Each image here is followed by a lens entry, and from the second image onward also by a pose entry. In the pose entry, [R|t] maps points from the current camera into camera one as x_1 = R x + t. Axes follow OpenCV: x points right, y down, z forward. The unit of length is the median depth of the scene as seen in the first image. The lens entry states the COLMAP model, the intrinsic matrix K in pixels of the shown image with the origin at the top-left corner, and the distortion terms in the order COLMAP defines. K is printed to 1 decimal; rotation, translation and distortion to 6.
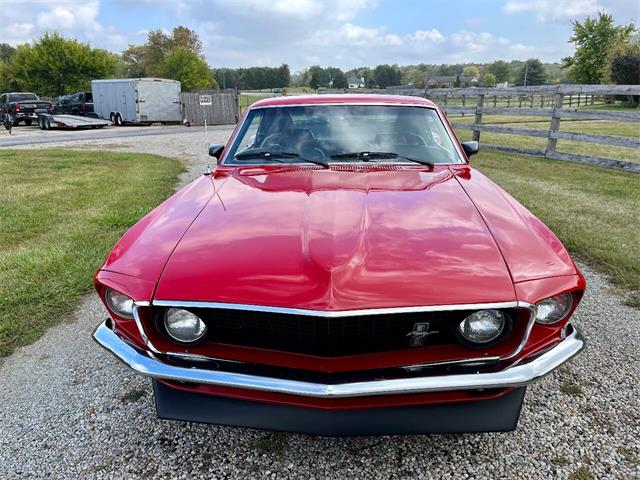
lens RADIAL K [[484.2, 0, 326.2], [0, 484.2, 233.0], [0, 0, 1]] dist [0.089717, -0.123124]
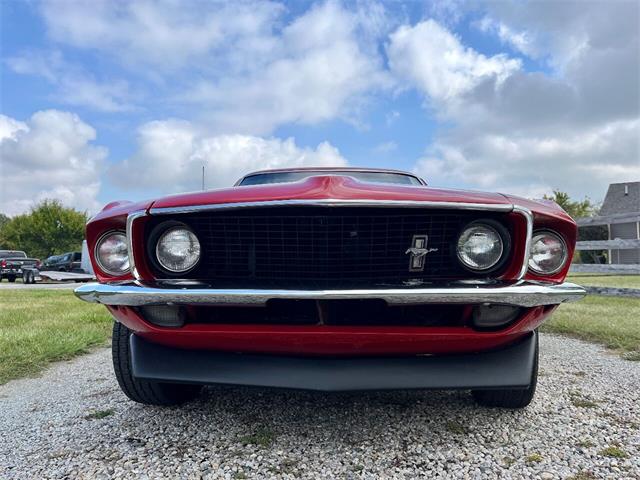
lens RADIAL K [[484.2, 0, 327.5], [0, 484.2, 233.6], [0, 0, 1]] dist [0.089717, -0.123124]
pose [[0.999275, 0.009575, 0.036837, -0.016639], [0.003531, 0.940347, -0.340200, 0.281265], [-0.037897, 0.340083, 0.939631, 0.038697]]
